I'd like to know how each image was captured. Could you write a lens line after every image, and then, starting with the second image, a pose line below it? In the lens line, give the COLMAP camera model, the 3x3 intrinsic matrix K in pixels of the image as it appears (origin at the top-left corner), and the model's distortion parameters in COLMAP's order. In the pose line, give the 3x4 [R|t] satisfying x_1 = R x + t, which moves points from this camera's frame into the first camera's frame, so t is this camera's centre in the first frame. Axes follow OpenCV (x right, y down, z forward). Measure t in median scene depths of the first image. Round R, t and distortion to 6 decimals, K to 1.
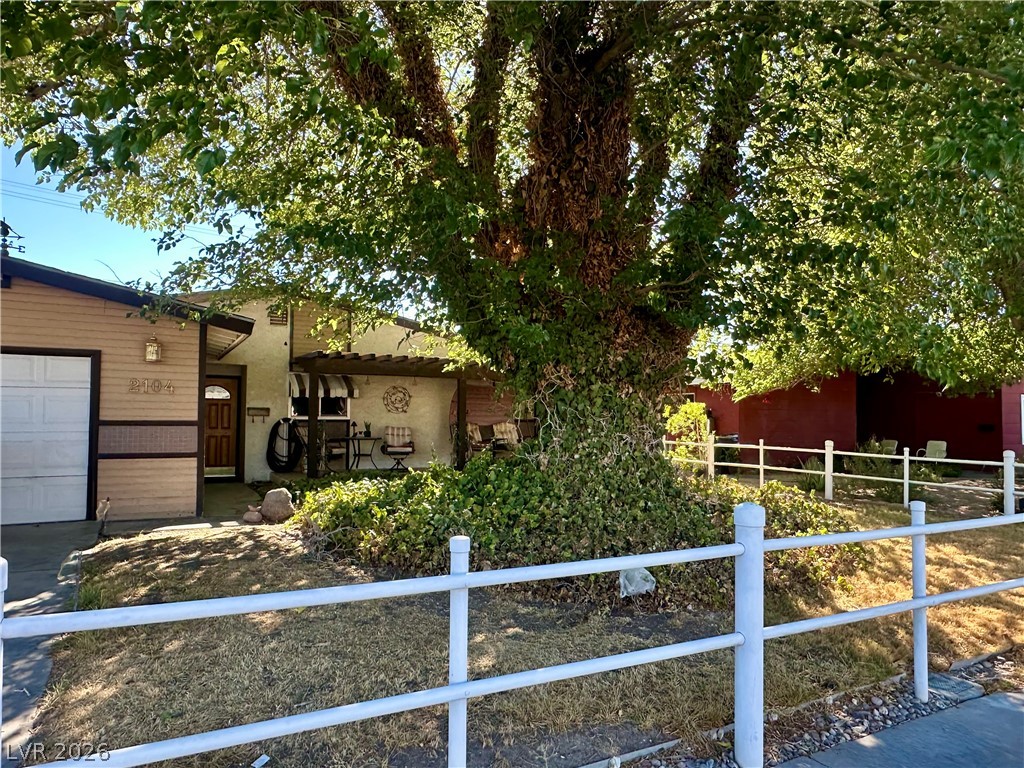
lens RADIAL K [[668.2, 0, 515.0], [0, 668.2, 384.5], [0, 0, 1]] dist [-0.008281, -0.001384]
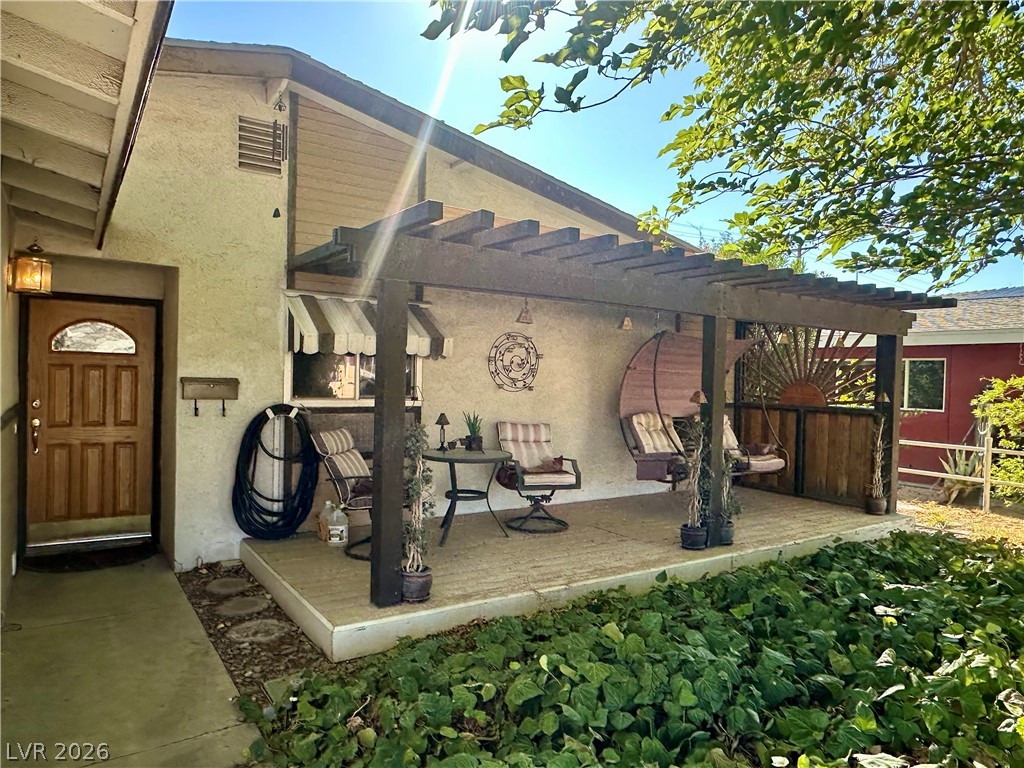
lens RADIAL K [[668.2, 0, 508.8], [0, 668.2, 383.9], [0, 0, 1]] dist [-0.008281, -0.001384]
pose [[0.995762, 0.011750, 0.091219, -0.240815], [-0.016263, 0.998672, 0.048888, 0.016290], [-0.090523, -0.050164, 0.994630, 0.584240]]
